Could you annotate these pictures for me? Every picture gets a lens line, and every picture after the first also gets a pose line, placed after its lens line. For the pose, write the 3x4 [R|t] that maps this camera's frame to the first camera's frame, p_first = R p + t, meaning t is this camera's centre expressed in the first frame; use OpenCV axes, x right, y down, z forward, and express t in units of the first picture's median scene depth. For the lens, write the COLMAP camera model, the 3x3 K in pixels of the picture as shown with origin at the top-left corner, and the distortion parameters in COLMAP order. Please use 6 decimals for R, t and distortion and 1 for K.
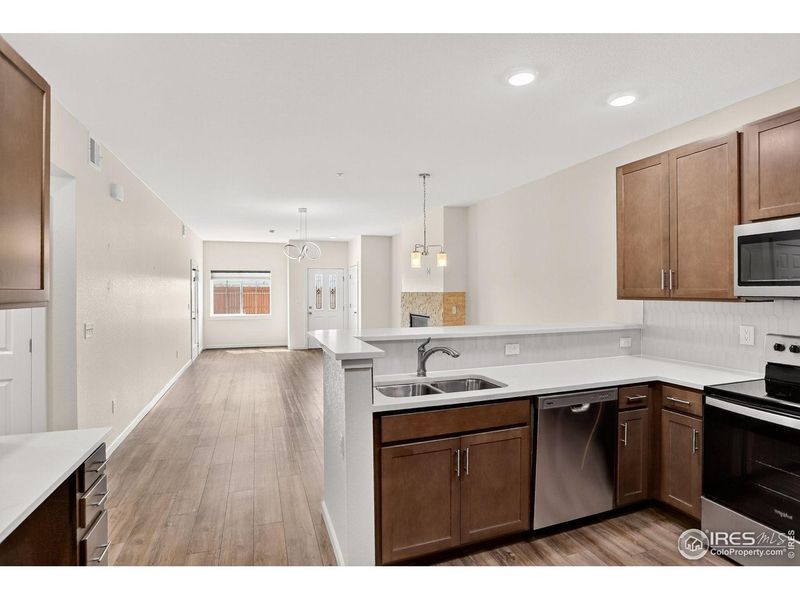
lens RADIAL K [[408.6, 0, 392.3], [0, 408.6, 289.2], [0, 0, 1]] dist [-0.072356, 0.036233]
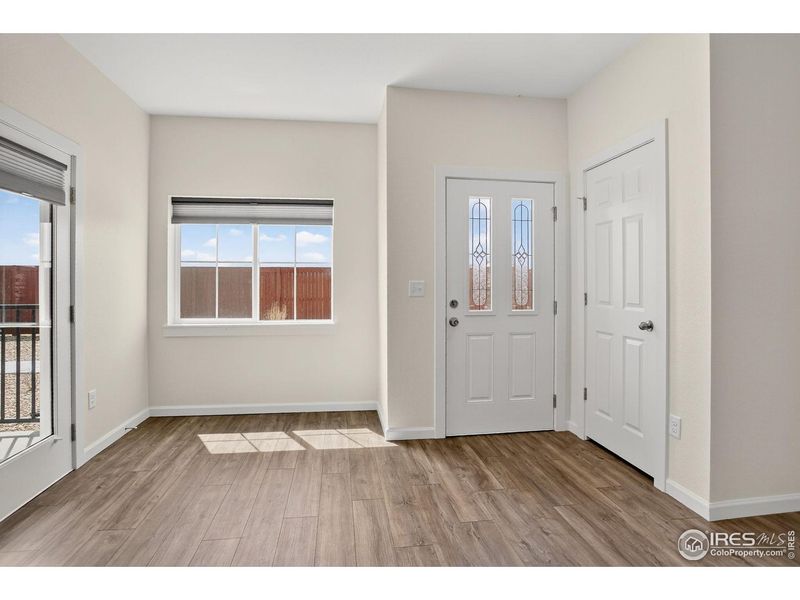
lens RADIAL K [[408.6, 0, 392.3], [0, 408.6, 289.2], [0, 0, 1]] dist [-0.072356, 0.036233]
pose [[0.980206, 0.006229, -0.197885, -0.743654], [-0.005944, 0.999980, 0.002034, 0.134625], [0.197893, -0.000818, 0.980223, 2.757133]]
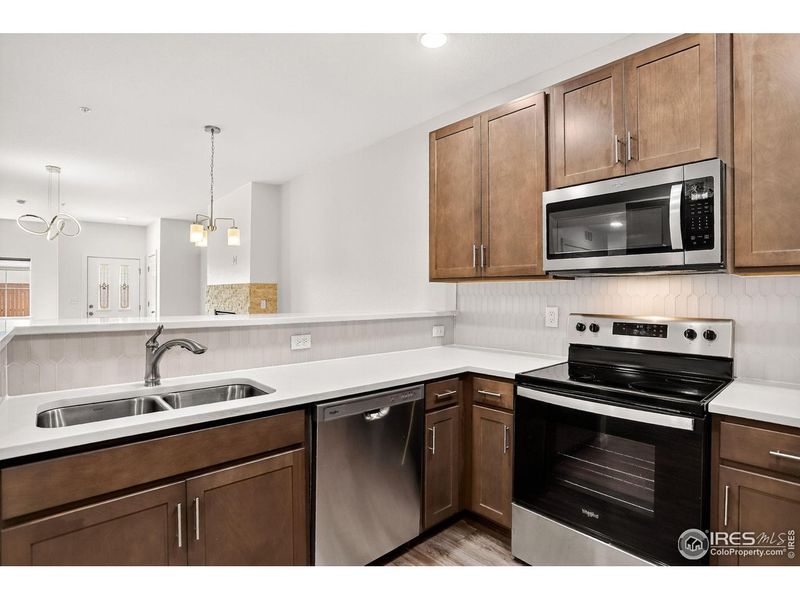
lens RADIAL K [[408.6, 0, 392.3], [0, 408.6, 289.2], [0, 0, 1]] dist [-0.072356, 0.036233]
pose [[0.924909, 0.008995, 0.380081, 0.187339], [-0.005543, 0.999933, -0.010175, 0.064163], [-0.380147, 0.007304, 0.924897, 0.260802]]
